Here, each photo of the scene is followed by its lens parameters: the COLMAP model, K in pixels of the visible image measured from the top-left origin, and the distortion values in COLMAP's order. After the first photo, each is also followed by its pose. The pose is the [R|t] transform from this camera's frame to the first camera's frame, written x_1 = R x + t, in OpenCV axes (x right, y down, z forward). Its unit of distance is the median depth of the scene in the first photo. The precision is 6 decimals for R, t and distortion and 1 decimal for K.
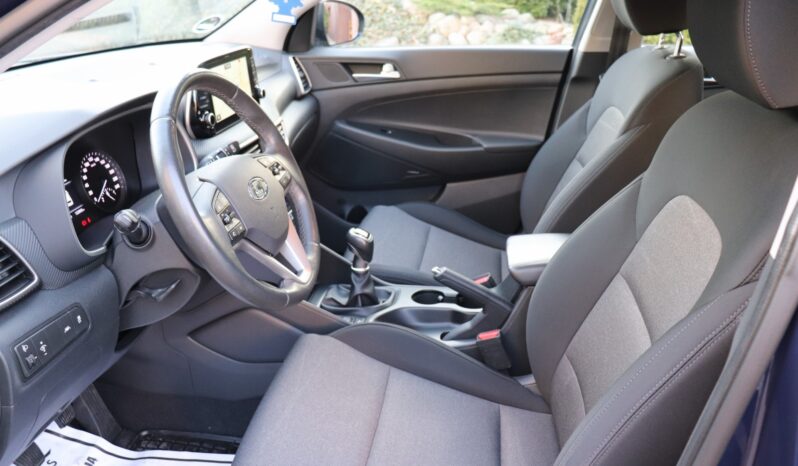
lens RADIAL K [[657.4, 0, 399.0], [0, 657.4, 233.0], [0, 0, 1]] dist [-0.171693, 0.137013]
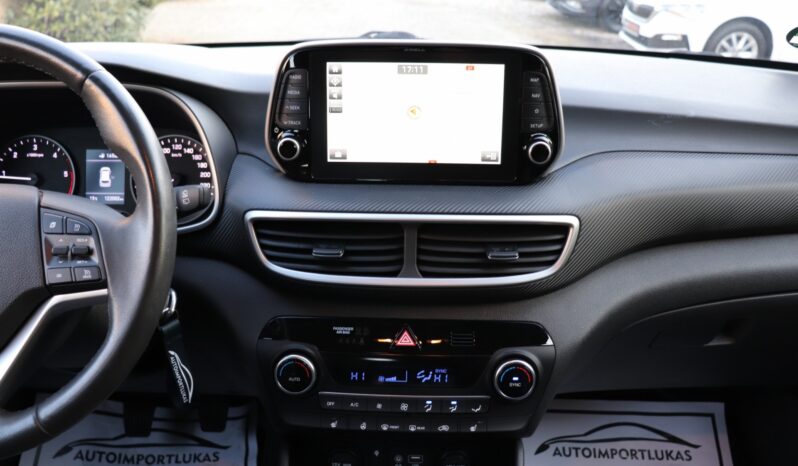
lens RADIAL K [[657.4, 0, 399.0], [0, 657.4, 233.0], [0, 0, 1]] dist [-0.171693, 0.137013]
pose [[0.161036, 0.340560, -0.926329, 0.222629], [-0.392674, 0.883202, 0.256441, -0.244603], [0.905469, 0.322449, 0.275957, 0.800280]]
